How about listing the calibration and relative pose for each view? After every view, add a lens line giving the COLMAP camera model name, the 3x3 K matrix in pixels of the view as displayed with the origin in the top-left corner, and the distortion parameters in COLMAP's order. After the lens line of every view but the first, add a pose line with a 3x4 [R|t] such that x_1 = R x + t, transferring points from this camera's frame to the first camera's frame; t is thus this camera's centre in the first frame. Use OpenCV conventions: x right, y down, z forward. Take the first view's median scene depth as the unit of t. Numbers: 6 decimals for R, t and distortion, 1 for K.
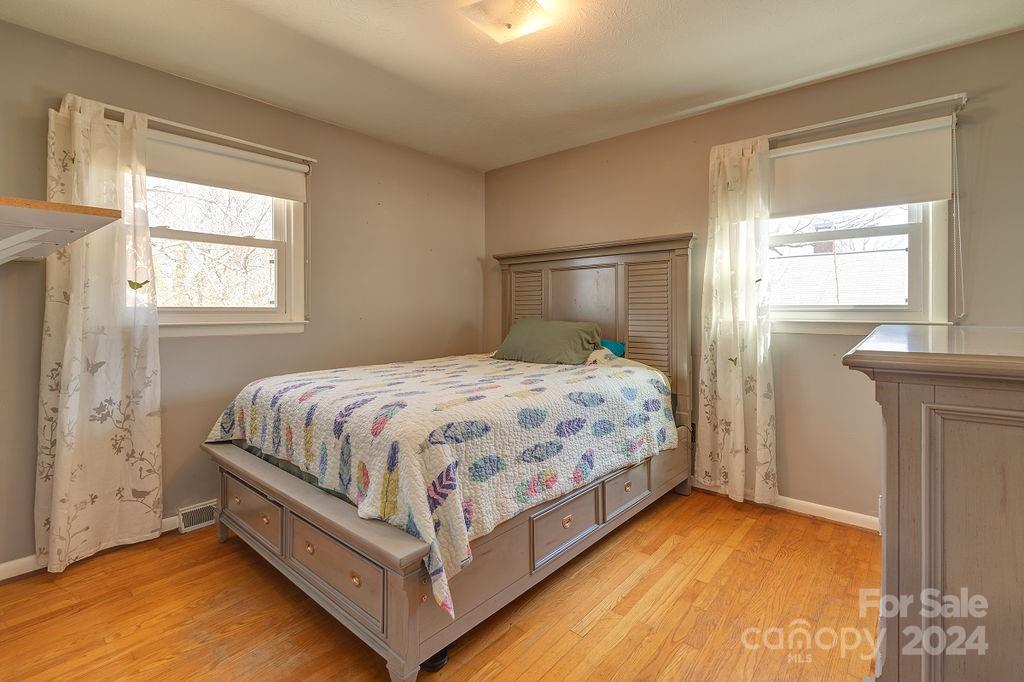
lens RADIAL K [[476.3, 0, 516.5], [0, 476.3, 312.8], [0, 0, 1]] dist [0.002578, -0.000211]
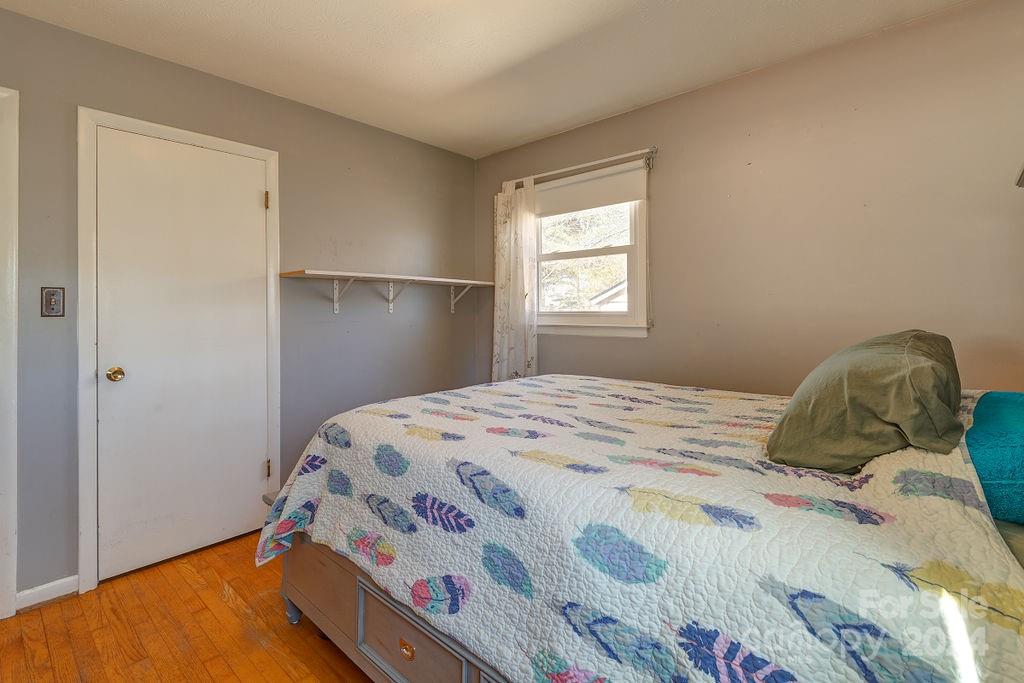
lens RADIAL K [[476.3, 0, 516.5], [0, 476.3, 313.3], [0, 0, 1]] dist [0.002578, -0.000211]
pose [[-0.026895, 0.000869, -0.999638, 0.670886], [0.001754, 0.999998, 0.000822, -0.011536], [0.999637, -0.001731, -0.026897, 1.050738]]
